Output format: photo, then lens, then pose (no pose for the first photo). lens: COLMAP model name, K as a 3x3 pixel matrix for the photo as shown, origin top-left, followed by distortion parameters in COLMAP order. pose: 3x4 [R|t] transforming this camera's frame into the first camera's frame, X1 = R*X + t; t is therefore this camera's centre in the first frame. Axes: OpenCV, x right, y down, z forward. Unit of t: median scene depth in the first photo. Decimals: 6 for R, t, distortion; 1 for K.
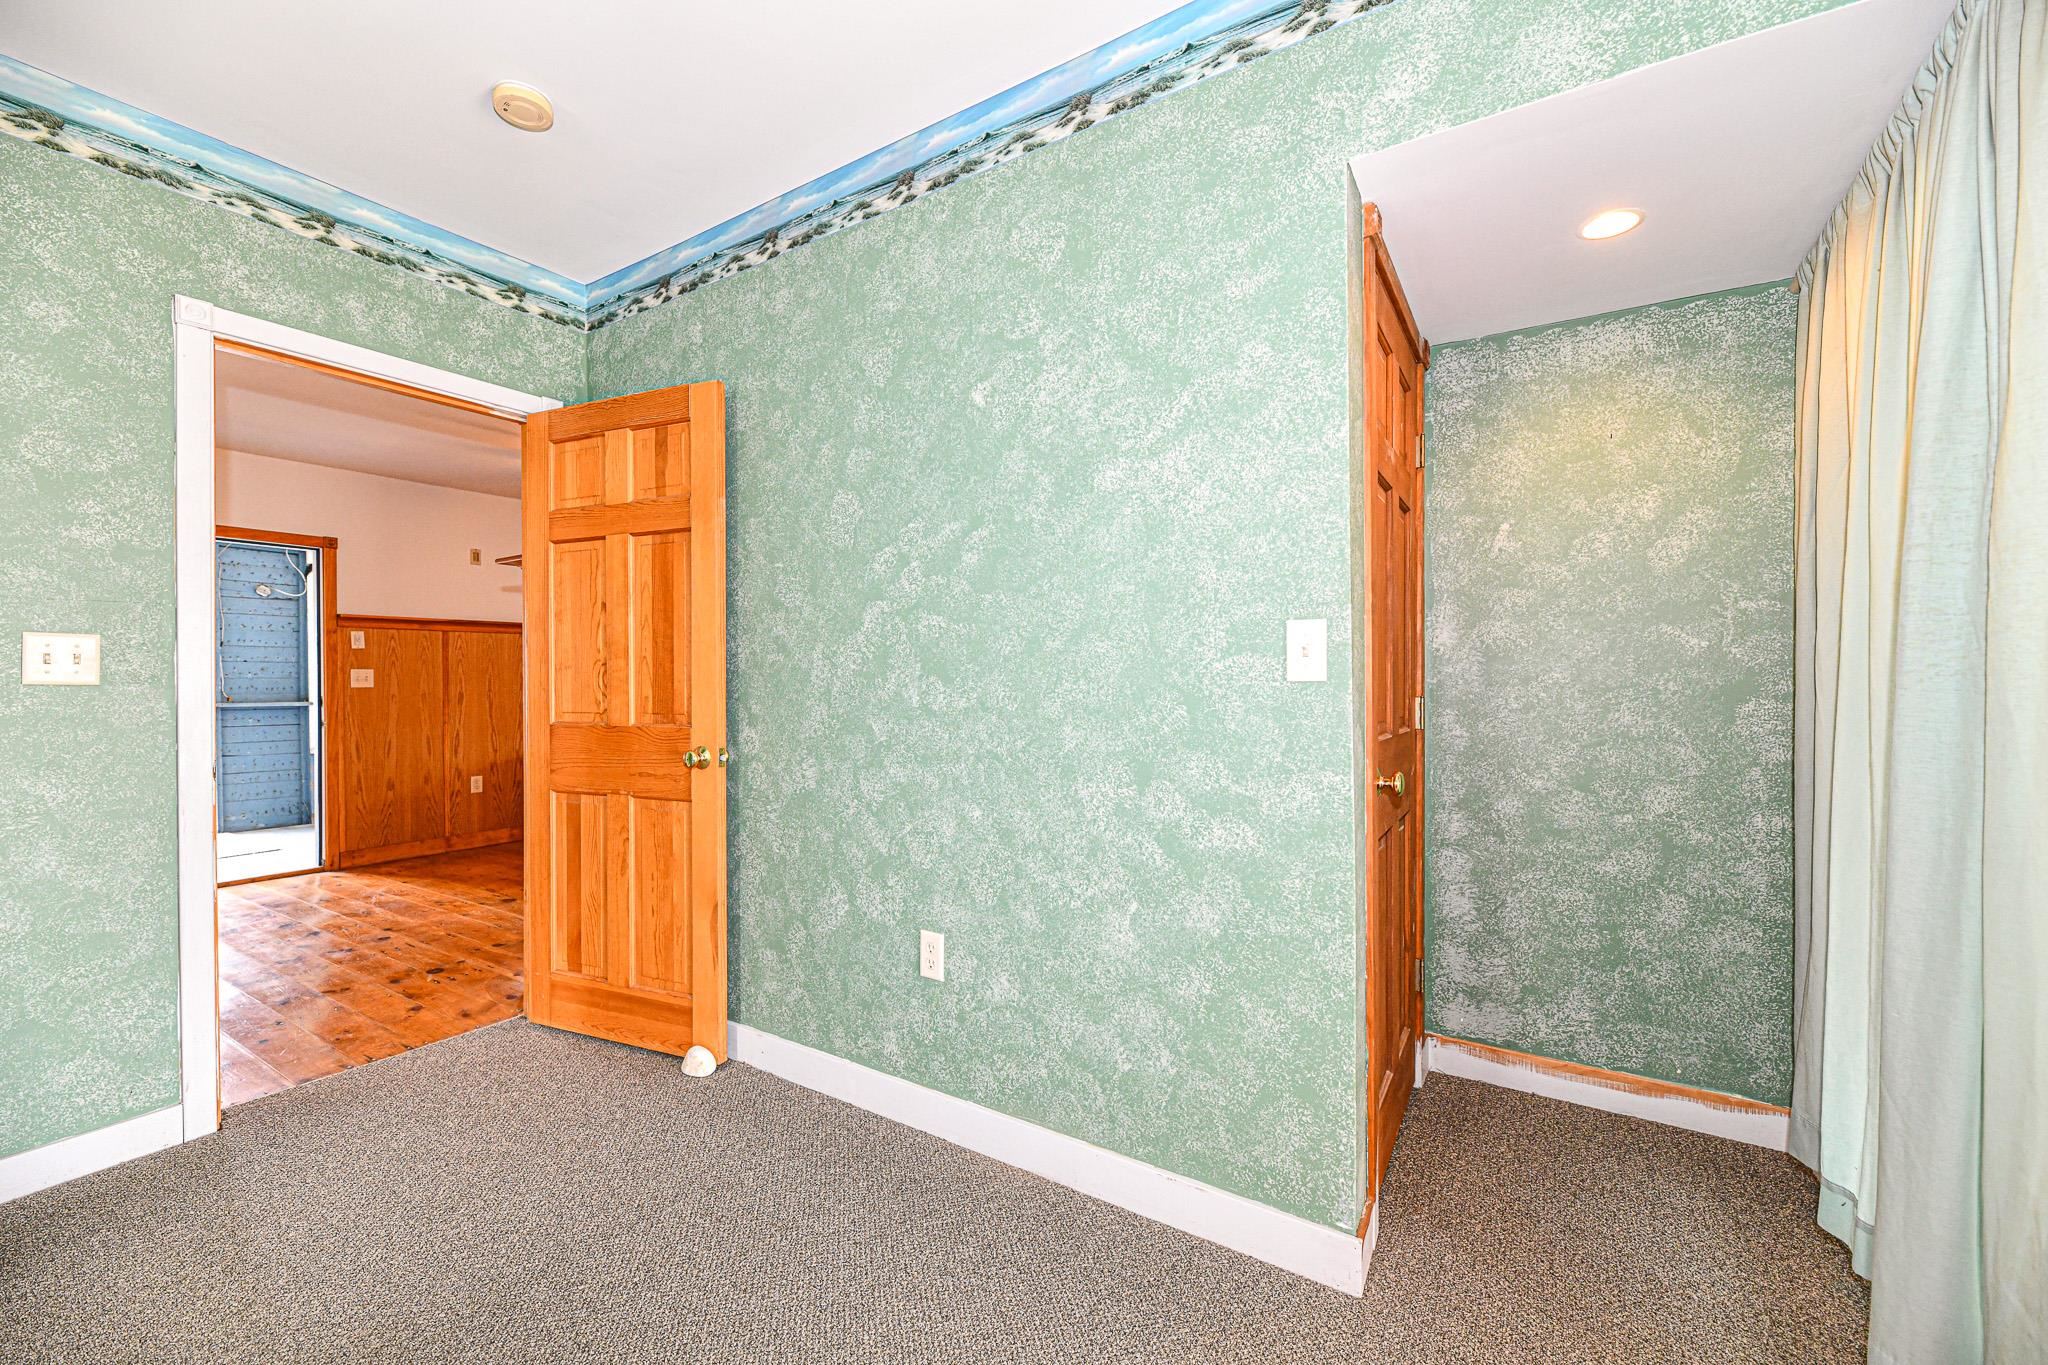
lens RADIAL K [[825.9, 0, 1026.9], [0, 825.9, 692.1], [0, 0, 1]] dist [0.000864, -0.003723]
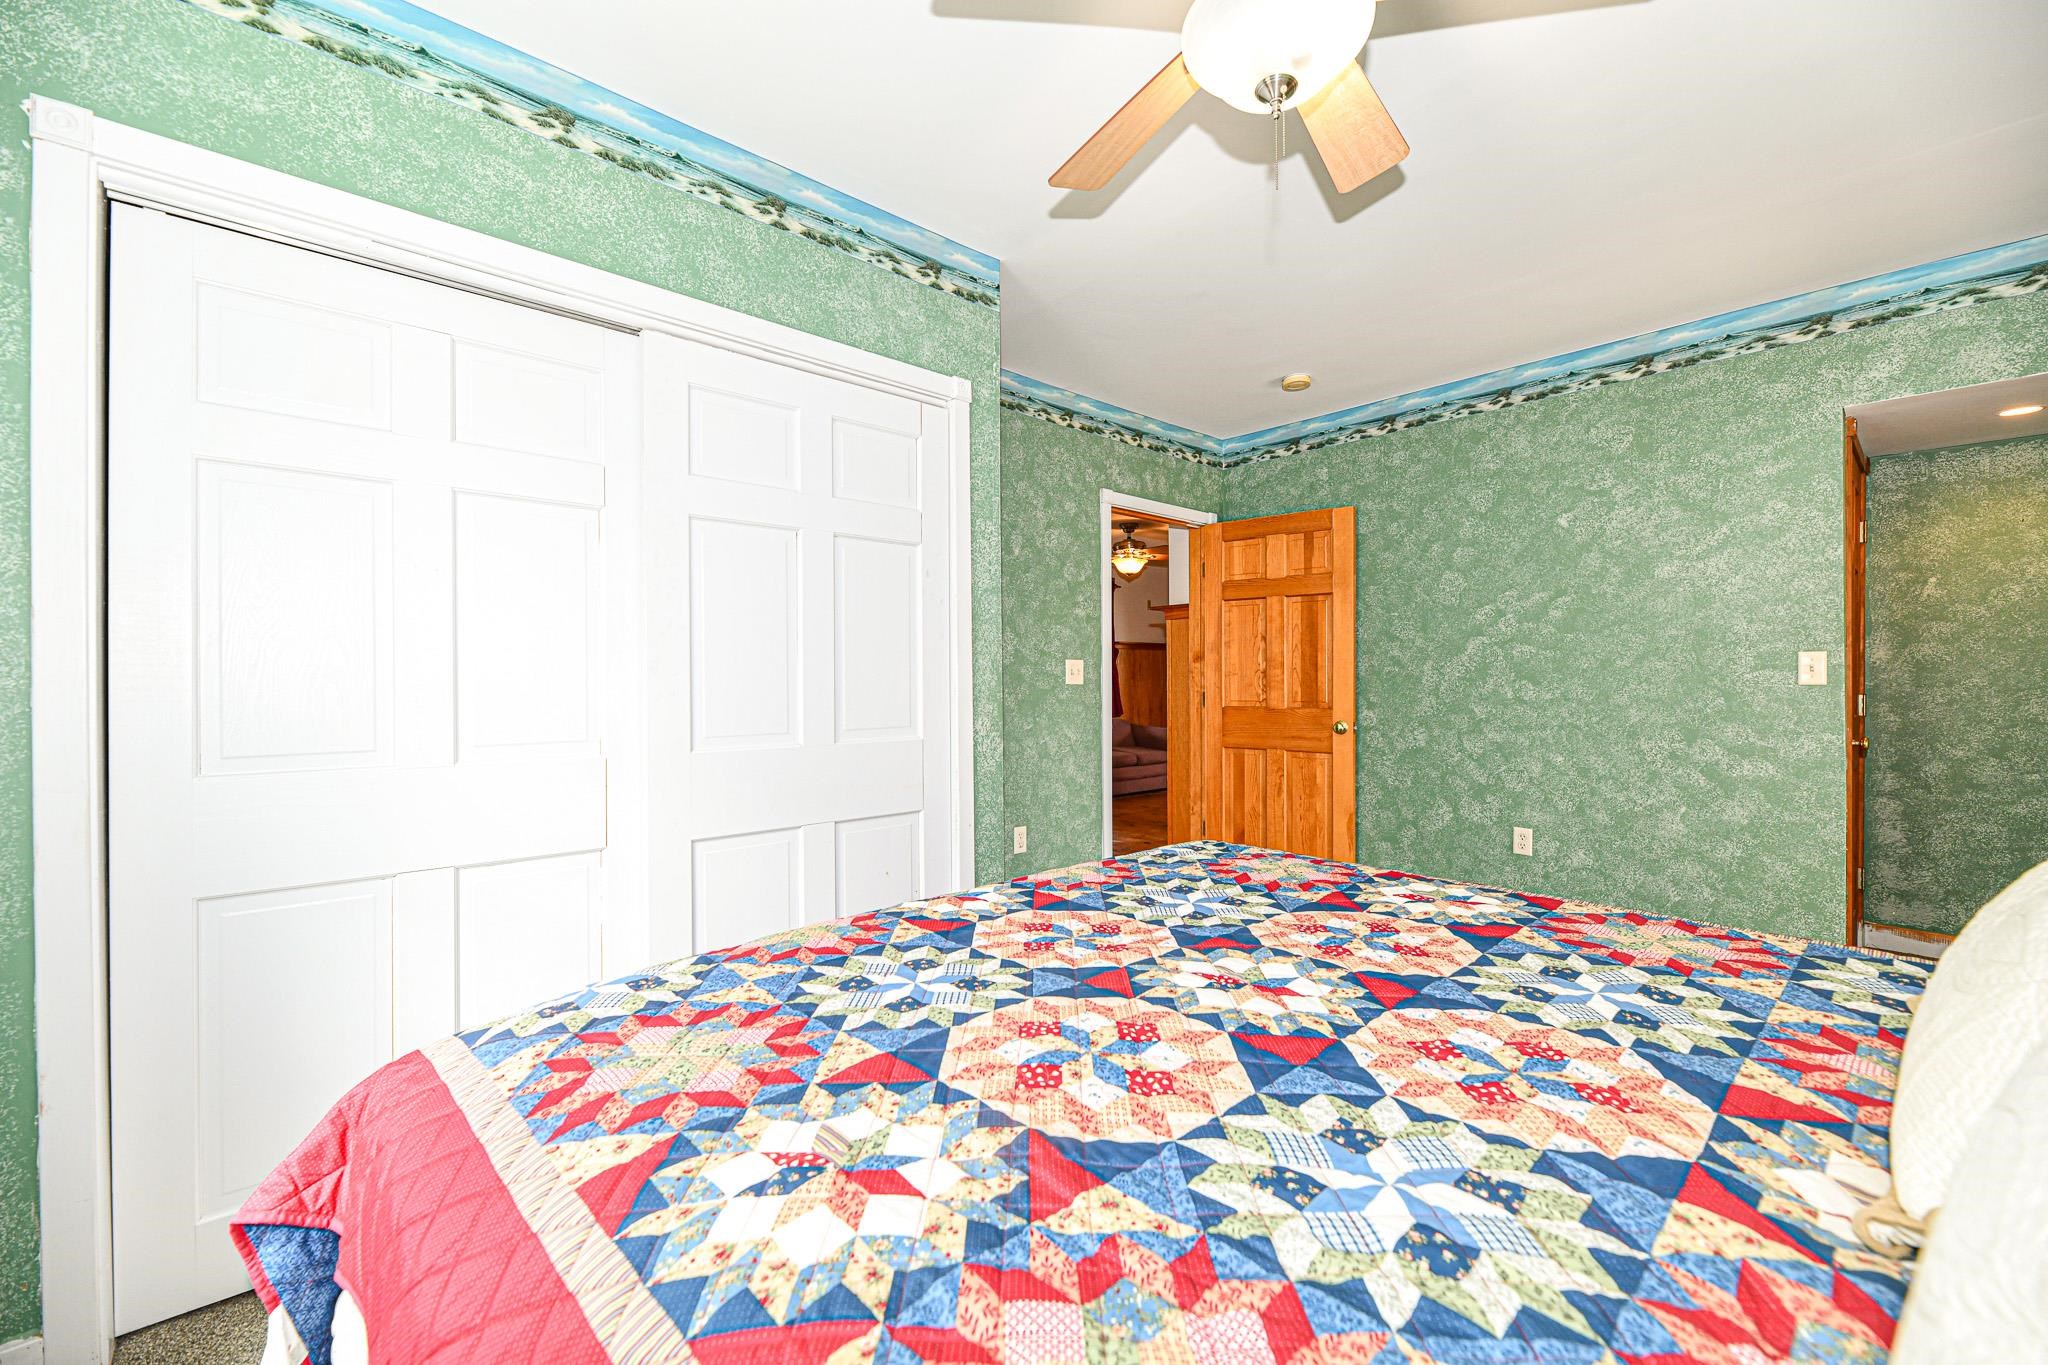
lens RADIAL K [[825.9, 0, 1025.1], [0, 825.9, 690.1], [0, 0, 1]] dist [0.000864, -0.003723]
pose [[0.962878, 0.004913, -0.269892, -0.649631], [-0.004829, 0.999988, 0.000975, 0.004208], [0.269893, 0.000365, 0.962890, -0.946546]]
